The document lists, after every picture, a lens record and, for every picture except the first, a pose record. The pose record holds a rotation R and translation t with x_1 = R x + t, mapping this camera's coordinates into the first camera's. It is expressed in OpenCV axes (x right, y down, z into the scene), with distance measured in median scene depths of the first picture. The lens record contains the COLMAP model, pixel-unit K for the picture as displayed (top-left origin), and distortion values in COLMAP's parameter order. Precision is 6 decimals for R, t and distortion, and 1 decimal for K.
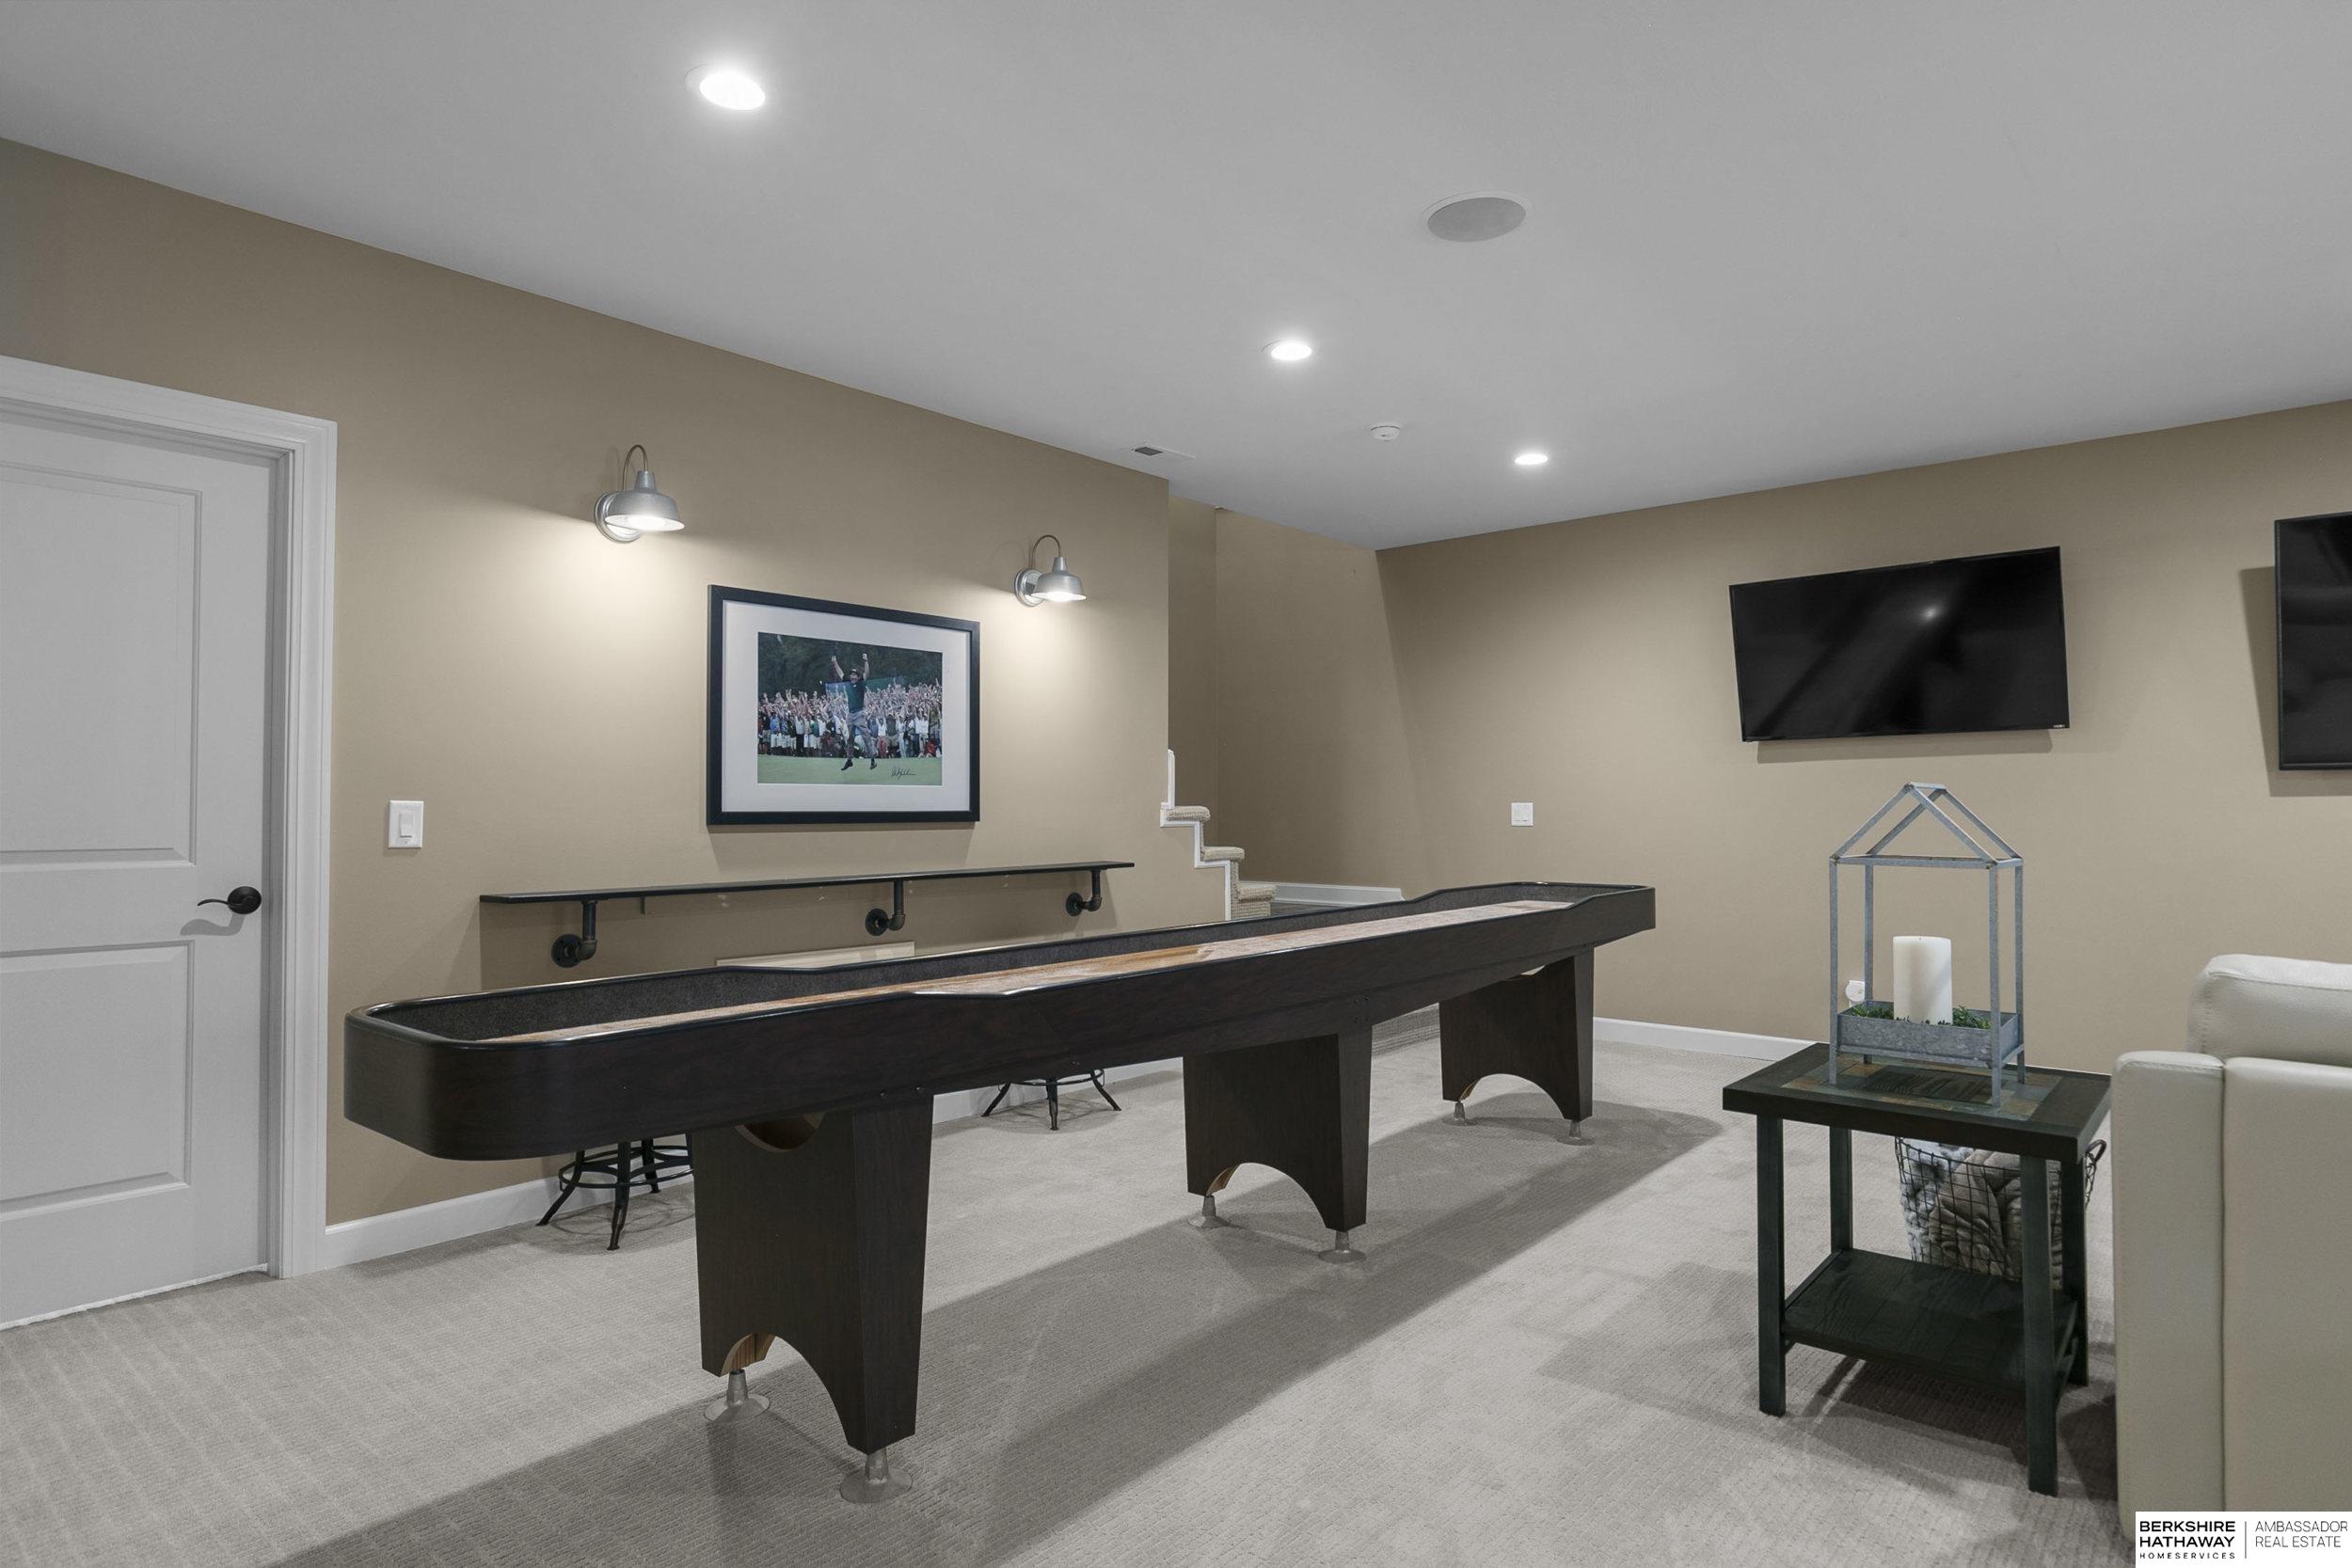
lens RADIAL K [[1310.2, 0, 1165.2], [0, 1310.2, 780.3], [0, 0, 1]] dist [0.002997, 0.004559]
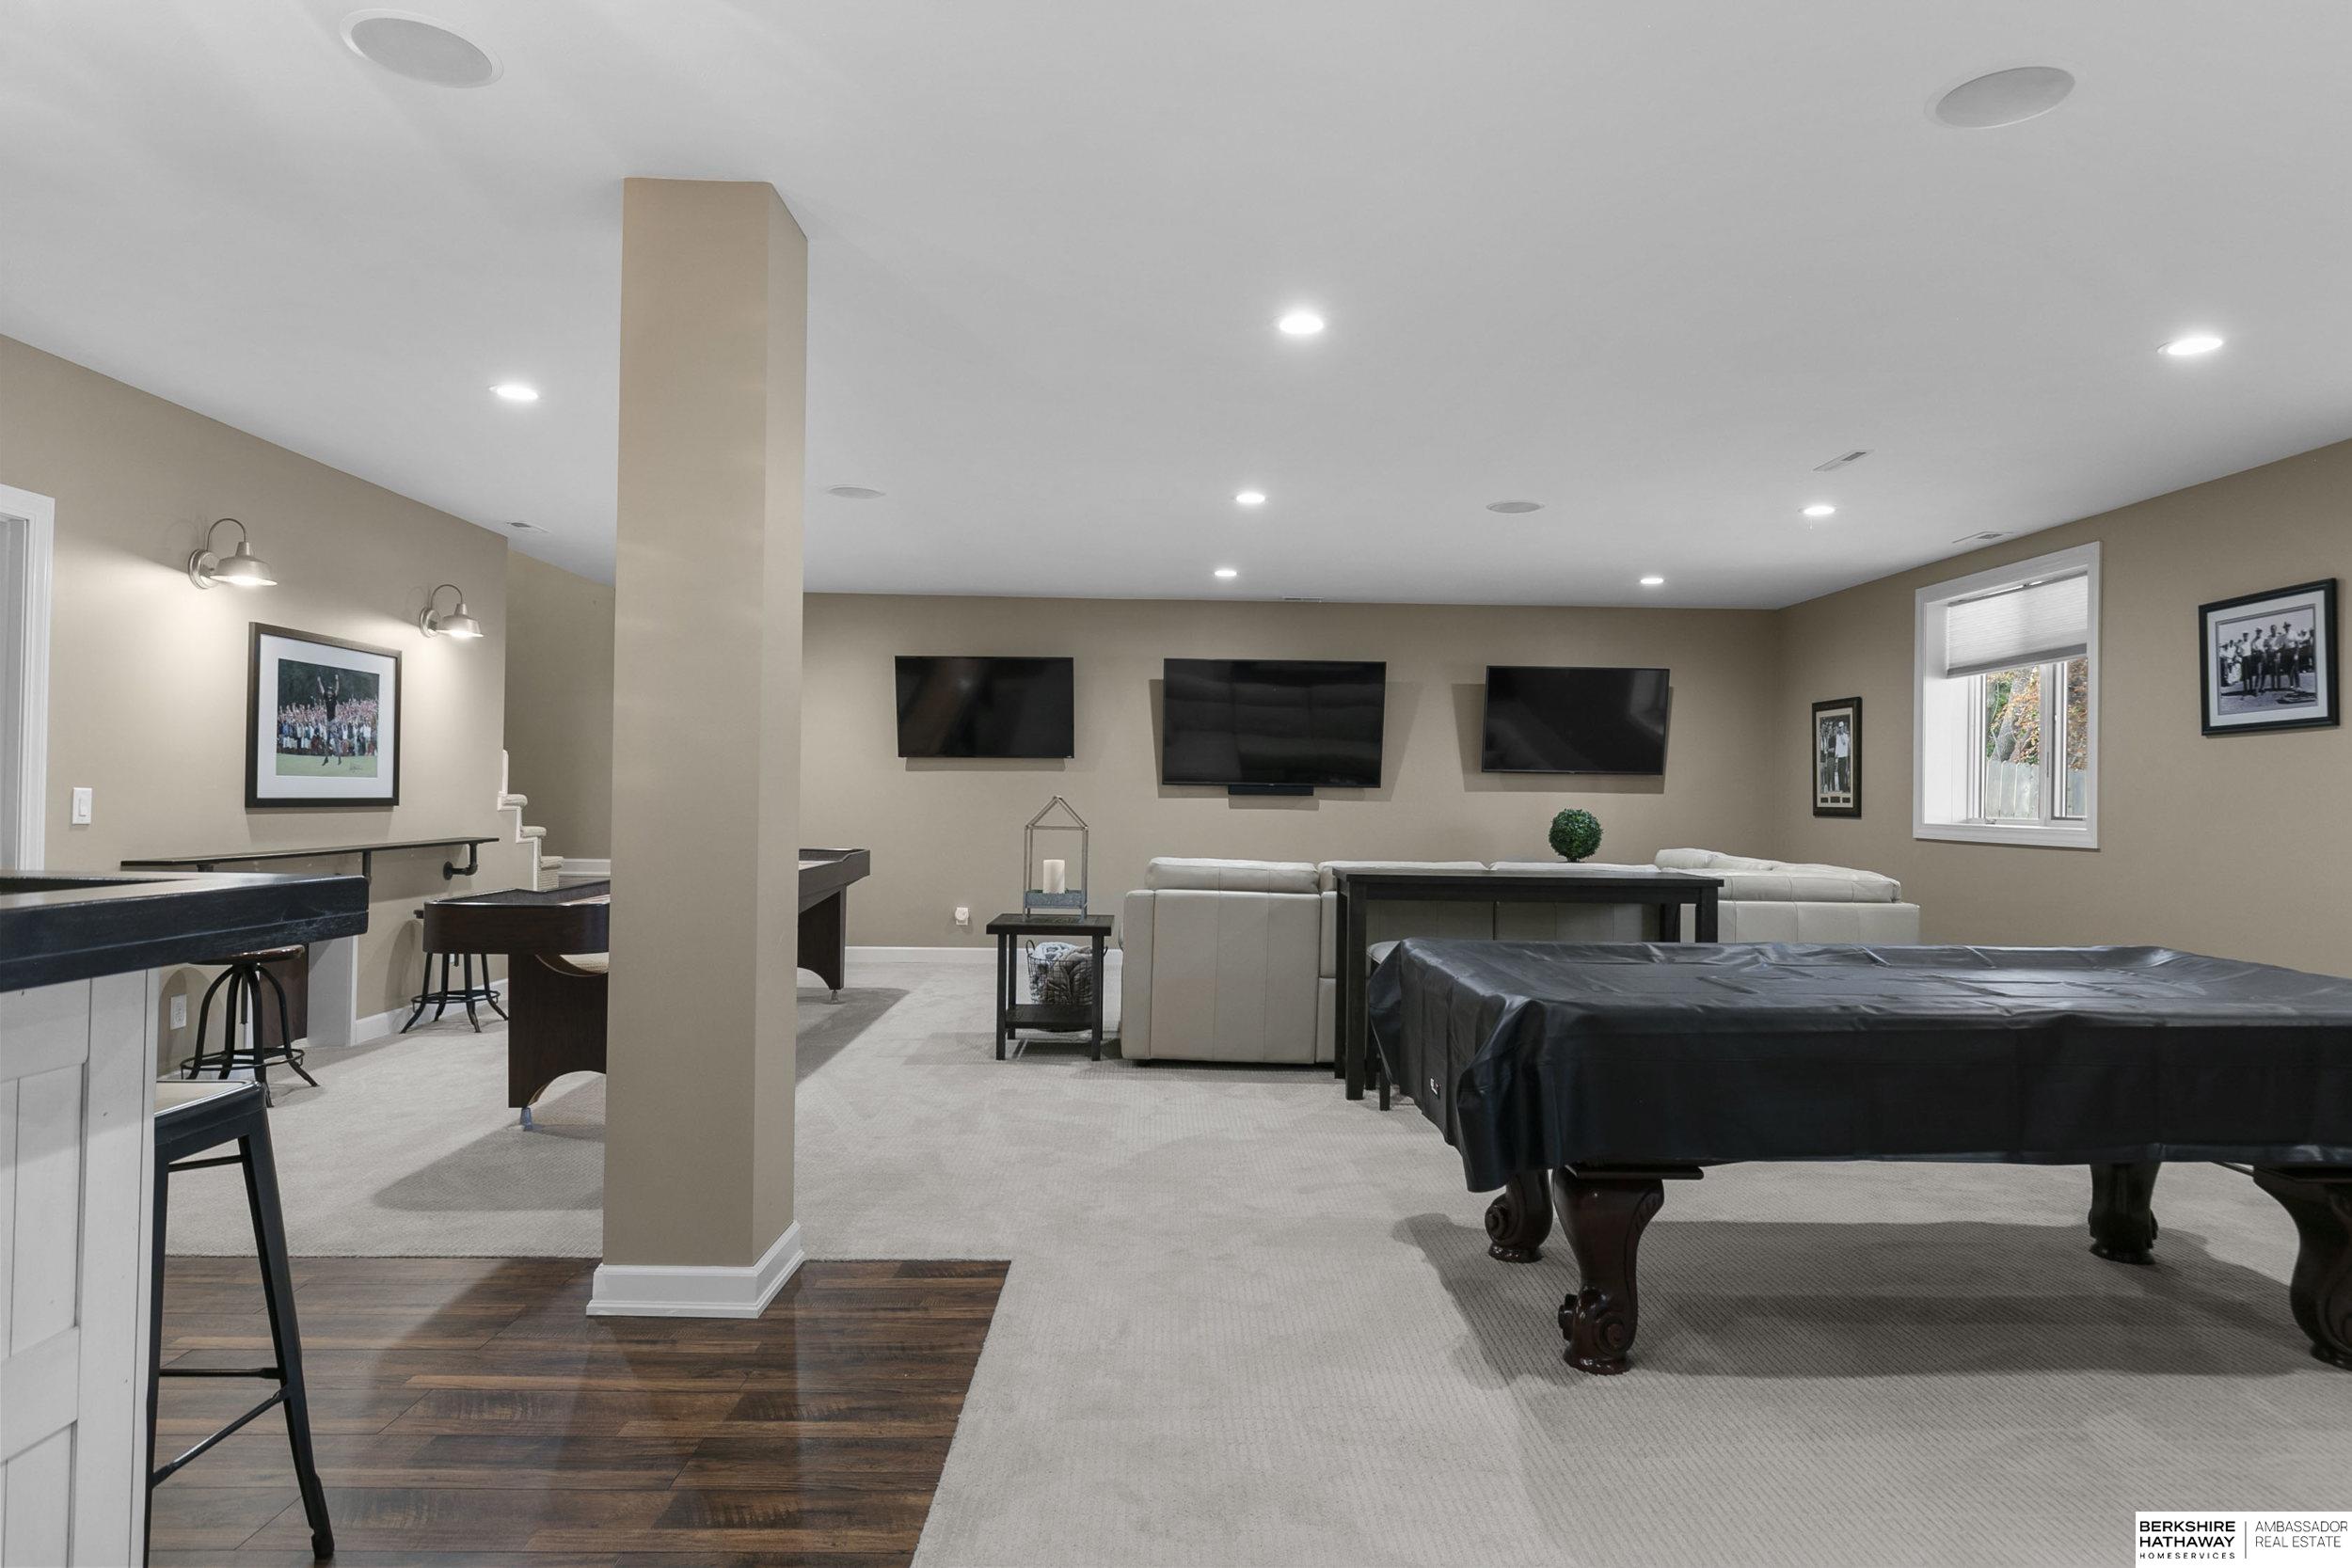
lens RADIAL K [[1430.1, 0, 1182.7], [0, 1430.1, 782.7], [0, 0, 1]] dist [0.002613, 0.000474]
pose [[0.746208, 0.019088, 0.665439, -0.535903], [-0.028572, 0.999586, 0.003367, -0.019212], [-0.665099, -0.021526, 0.746445, -0.595664]]
